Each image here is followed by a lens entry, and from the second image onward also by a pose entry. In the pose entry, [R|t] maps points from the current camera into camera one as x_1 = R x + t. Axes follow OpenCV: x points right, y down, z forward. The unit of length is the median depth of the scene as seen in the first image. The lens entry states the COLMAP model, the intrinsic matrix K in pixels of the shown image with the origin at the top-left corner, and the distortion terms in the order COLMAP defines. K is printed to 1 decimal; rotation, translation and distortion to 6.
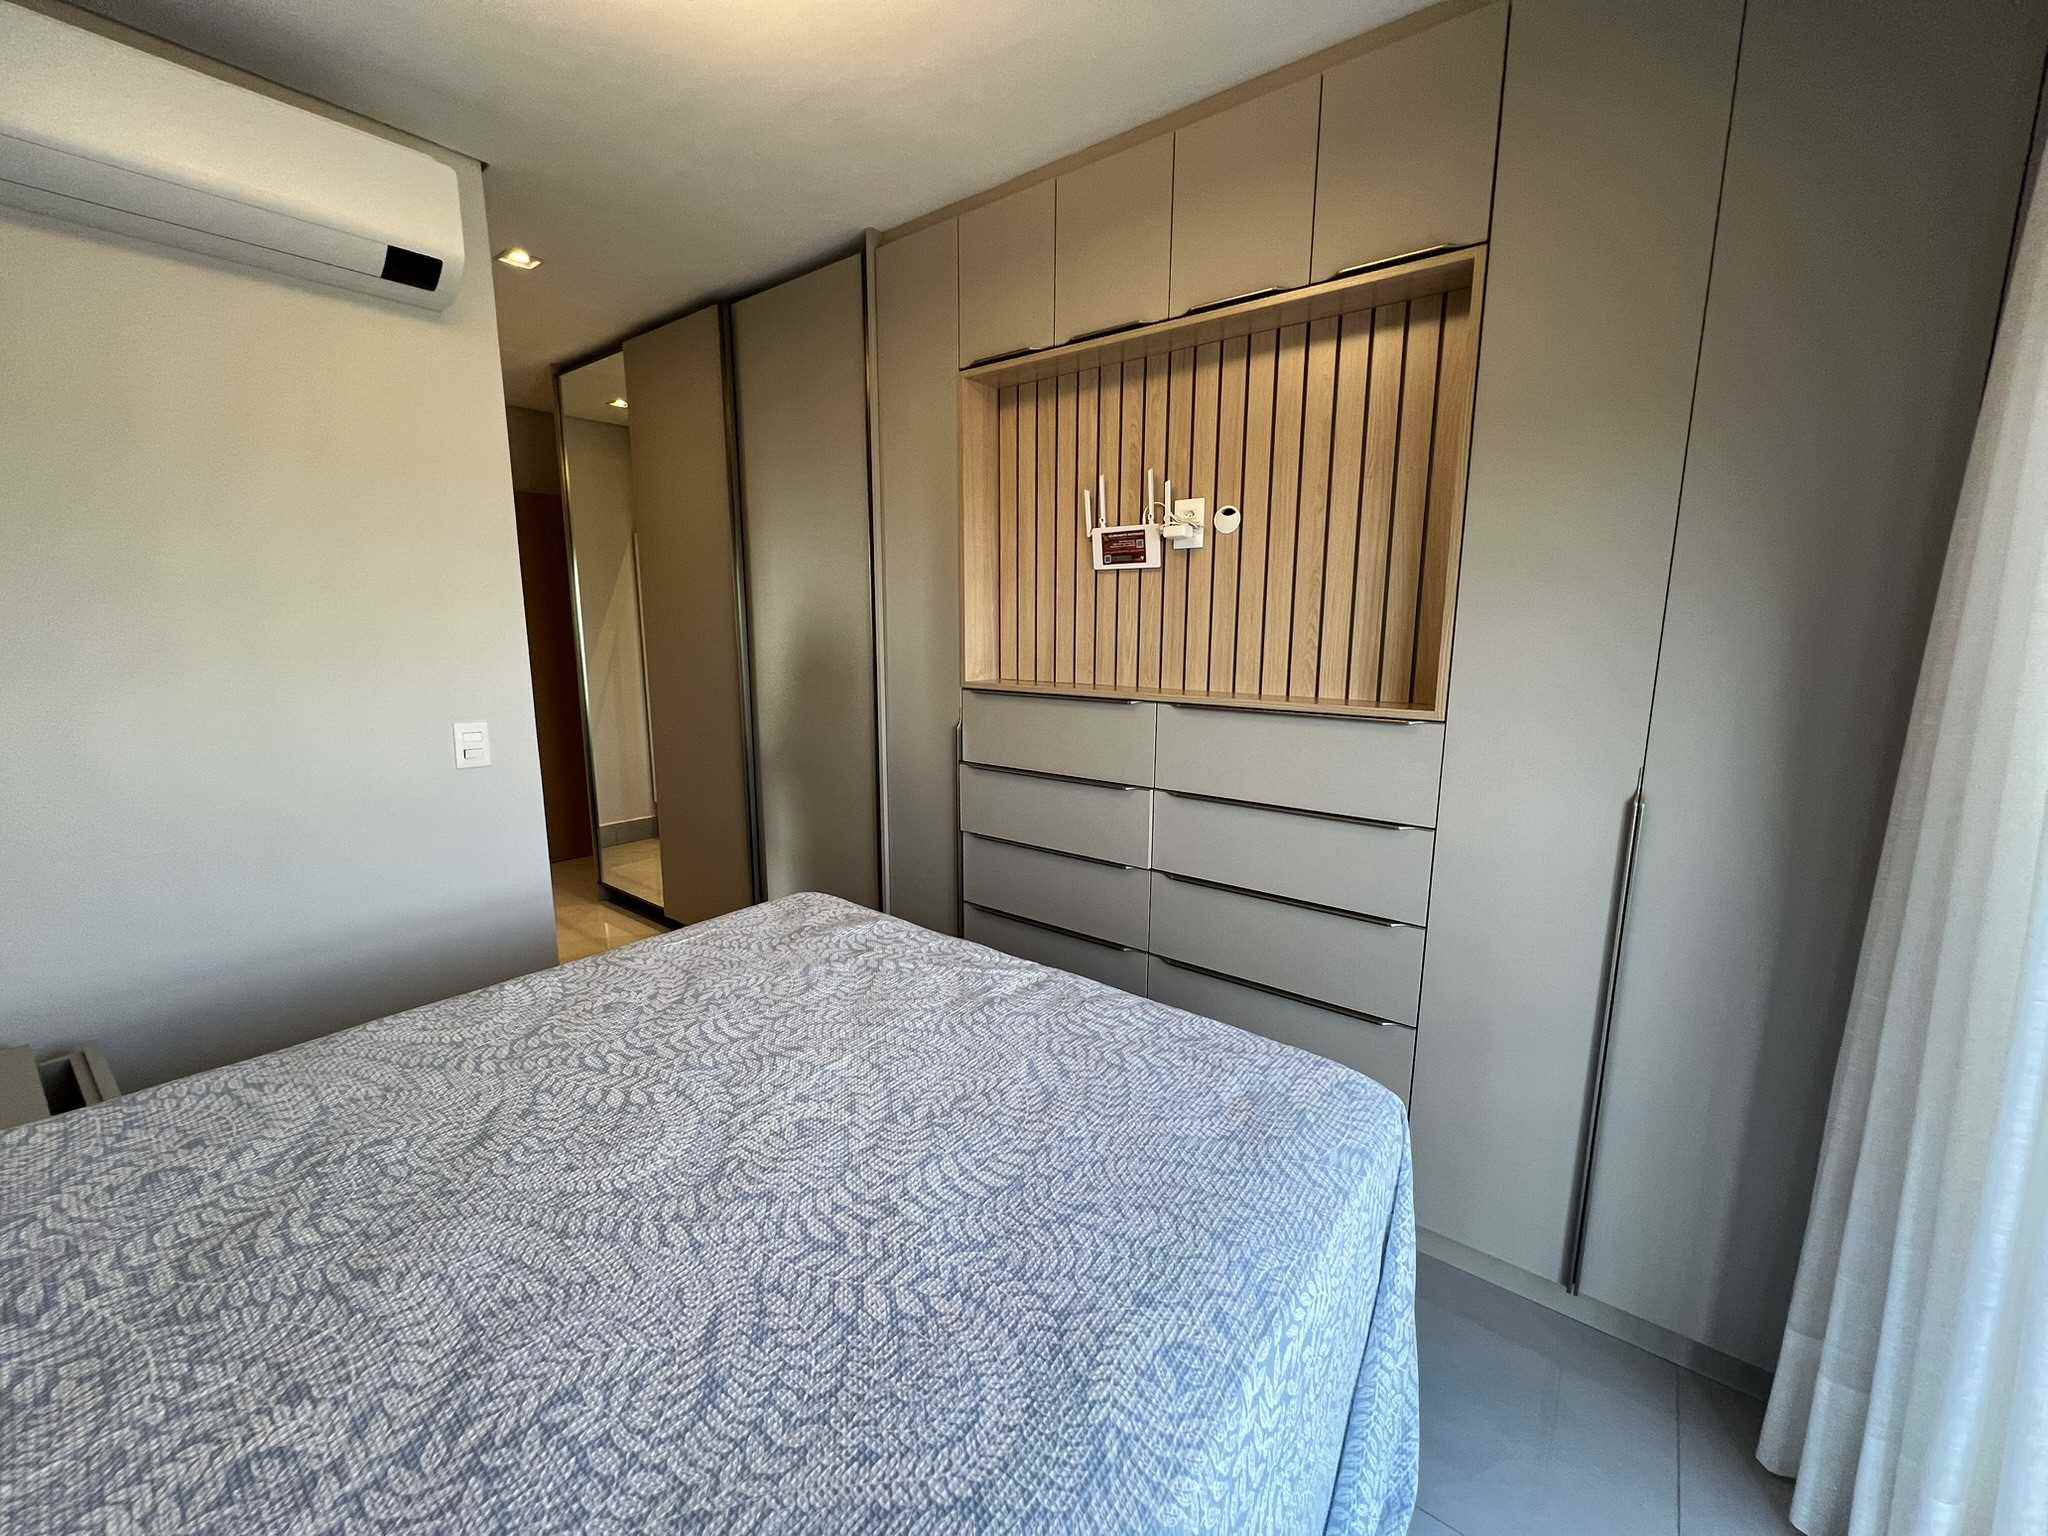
lens RADIAL K [[818.5, 0, 1024.0], [0, 818.5, 768.0], [0, 0, 1]] dist [-0.015461, -0.000008]
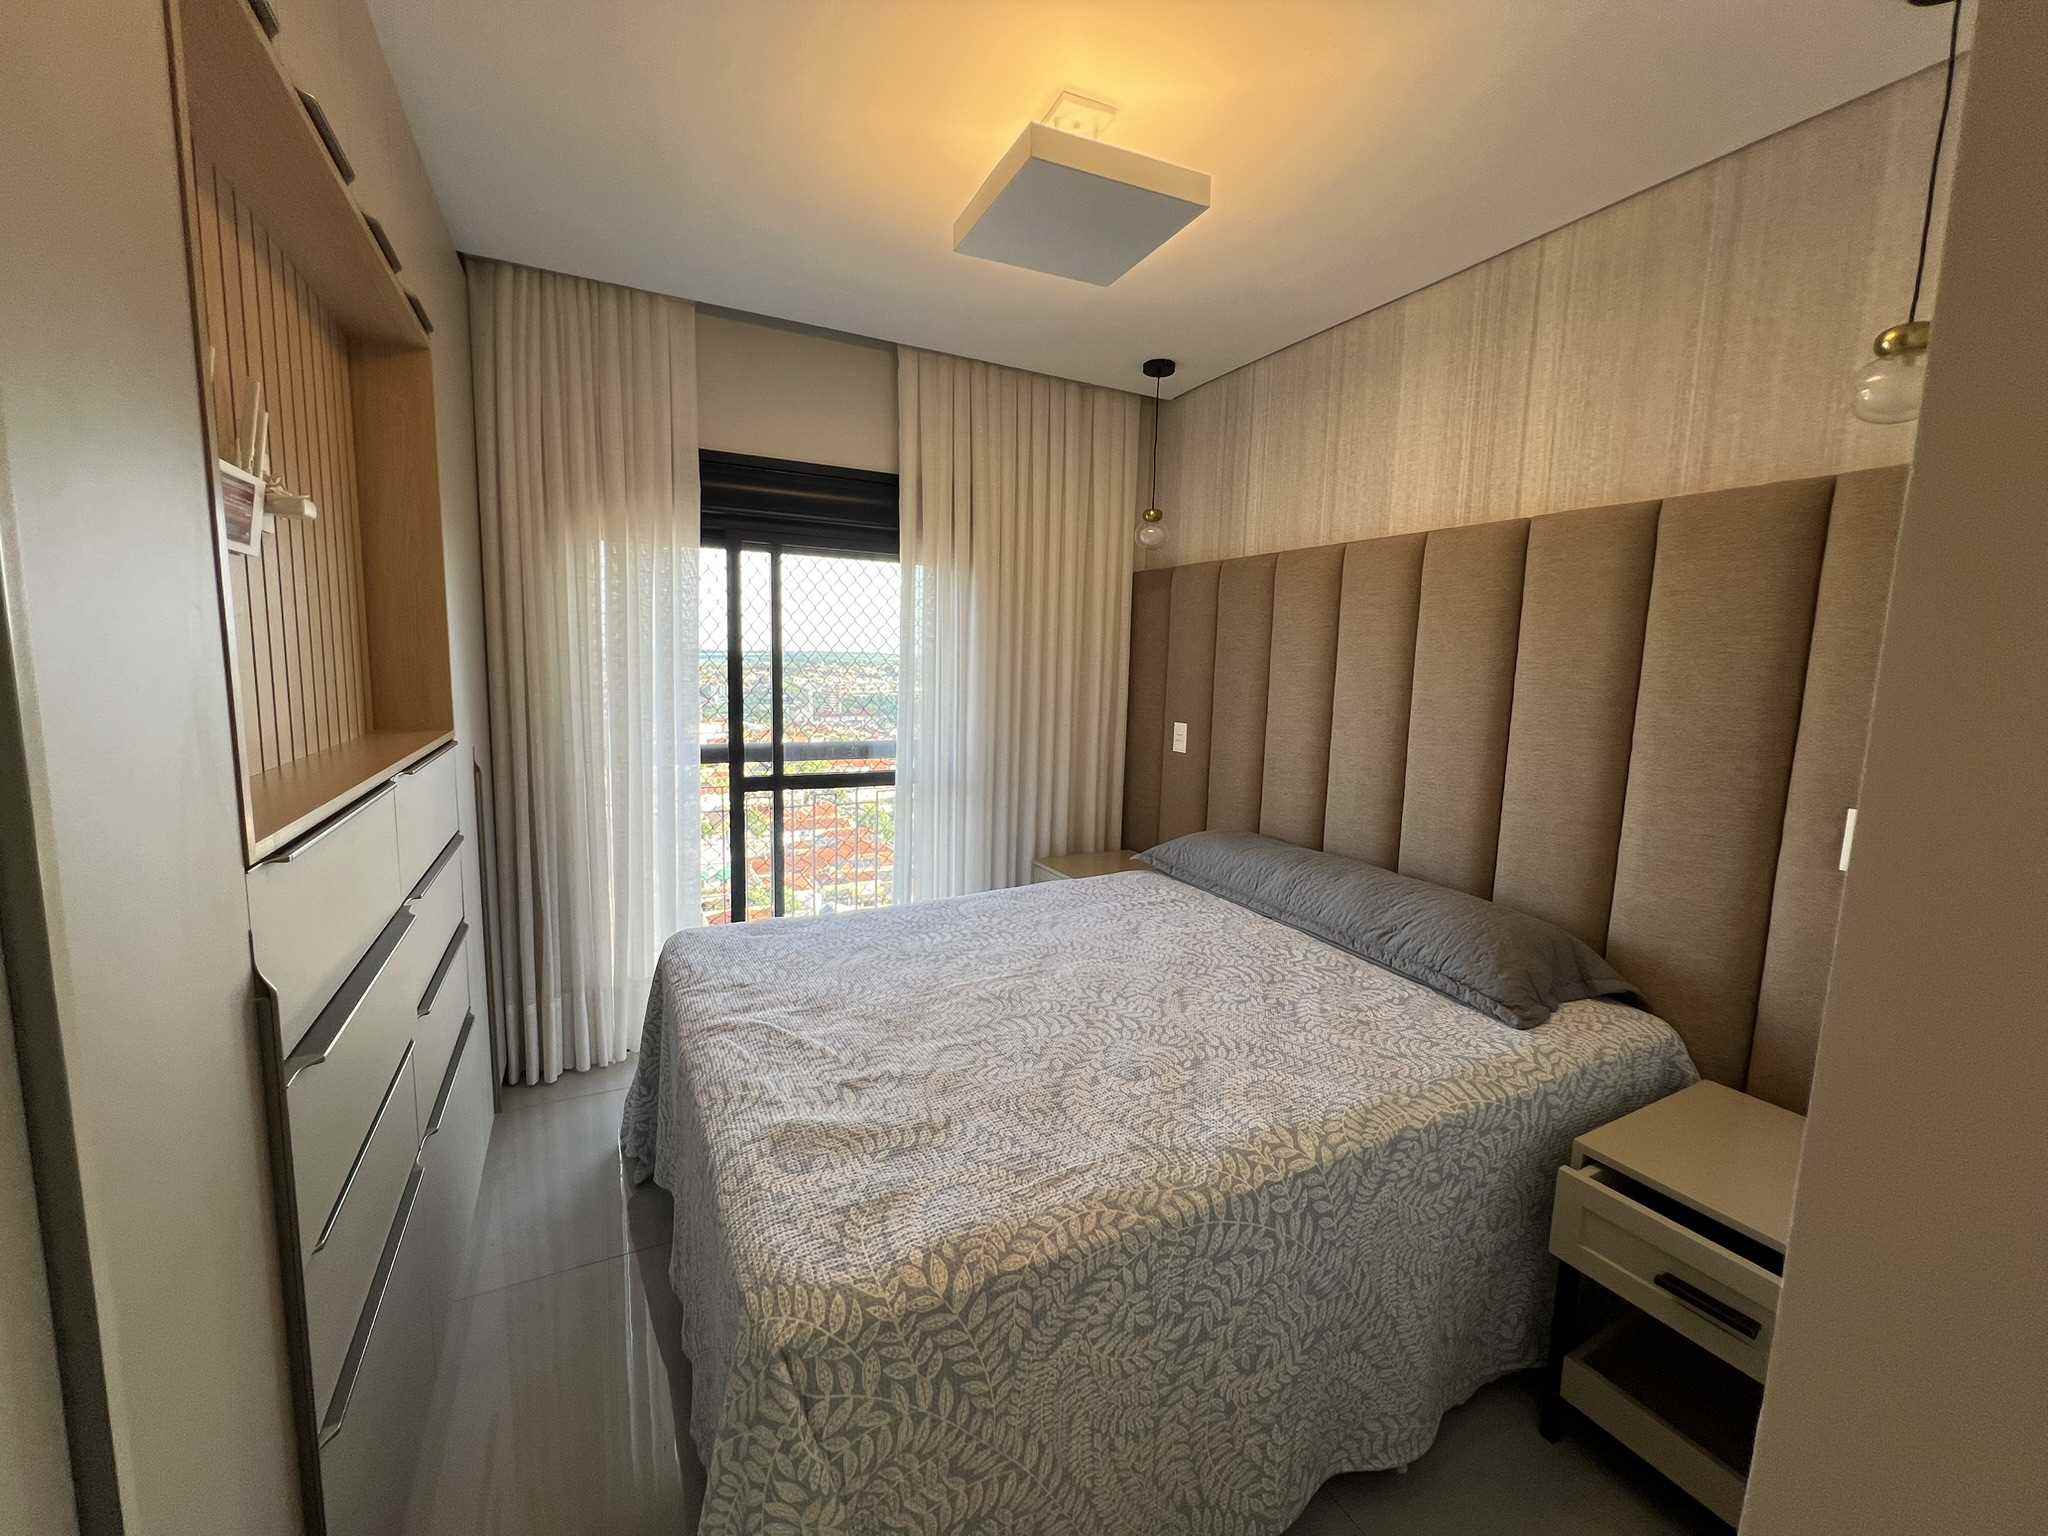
lens RADIAL K [[818.5, 0, 1024.0], [0, 818.5, 768.0], [0, 0, 1]] dist [-0.015461, -0.000008]
pose [[-0.907266, -0.087307, 0.411394, -0.845244], [0.039223, 0.956384, 0.289467, -0.377736], [-0.418723, 0.278760, -0.864271, 2.001770]]
